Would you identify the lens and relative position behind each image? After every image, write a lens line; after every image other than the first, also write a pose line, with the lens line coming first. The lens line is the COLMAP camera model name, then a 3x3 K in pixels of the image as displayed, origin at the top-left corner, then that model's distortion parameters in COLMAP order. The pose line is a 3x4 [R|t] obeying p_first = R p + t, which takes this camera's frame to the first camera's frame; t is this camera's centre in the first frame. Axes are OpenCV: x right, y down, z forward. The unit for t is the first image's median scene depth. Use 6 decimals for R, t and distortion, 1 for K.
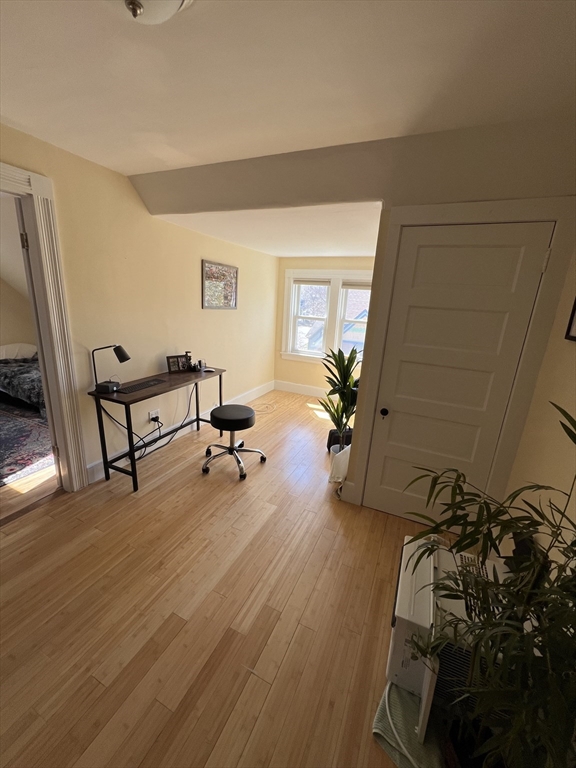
lens RADIAL K [[306.7, 0, 291.0], [0, 306.7, 383.7], [0, 0, 1]] dist [-0.003213, 0.000764]
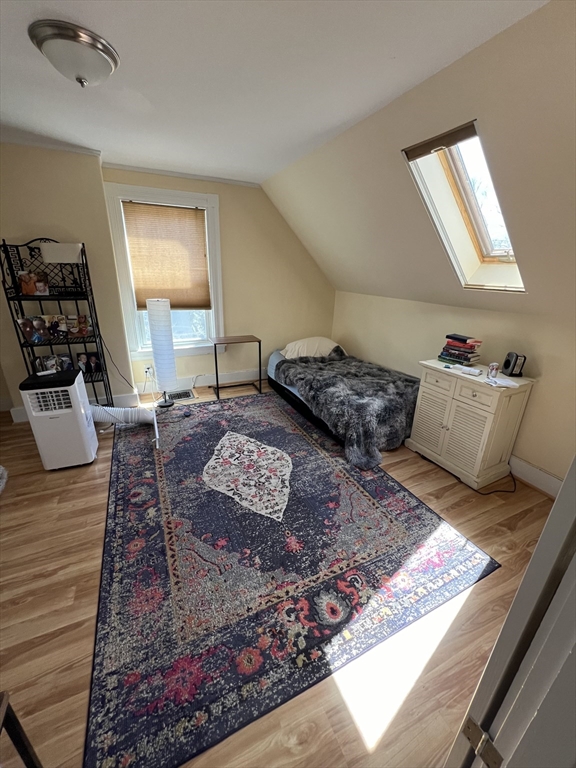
lens RADIAL K [[306.7, 0, 289.2], [0, 306.7, 383.0], [0, 0, 1]] dist [-0.003213, 0.000764]
pose [[0.754020, 0.189069, -0.629053, -0.502703], [-0.151508, 0.981916, 0.113520, -0.118844], [0.639140, 0.009710, 0.769029, 0.375614]]
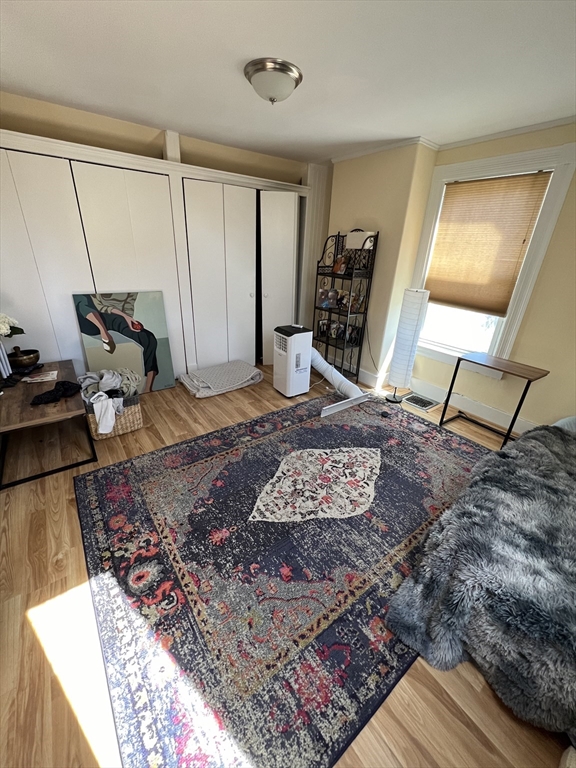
lens RADIAL K [[306.7, 0, 289.0], [0, 306.7, 382.6], [0, 0, 1]] dist [-0.003213, 0.000764]
pose [[-0.485080, 0.277176, -0.829380, -0.484249], [-0.301424, 0.837315, 0.456122, -0.251860], [0.820878, 0.471251, -0.322618, 0.879100]]
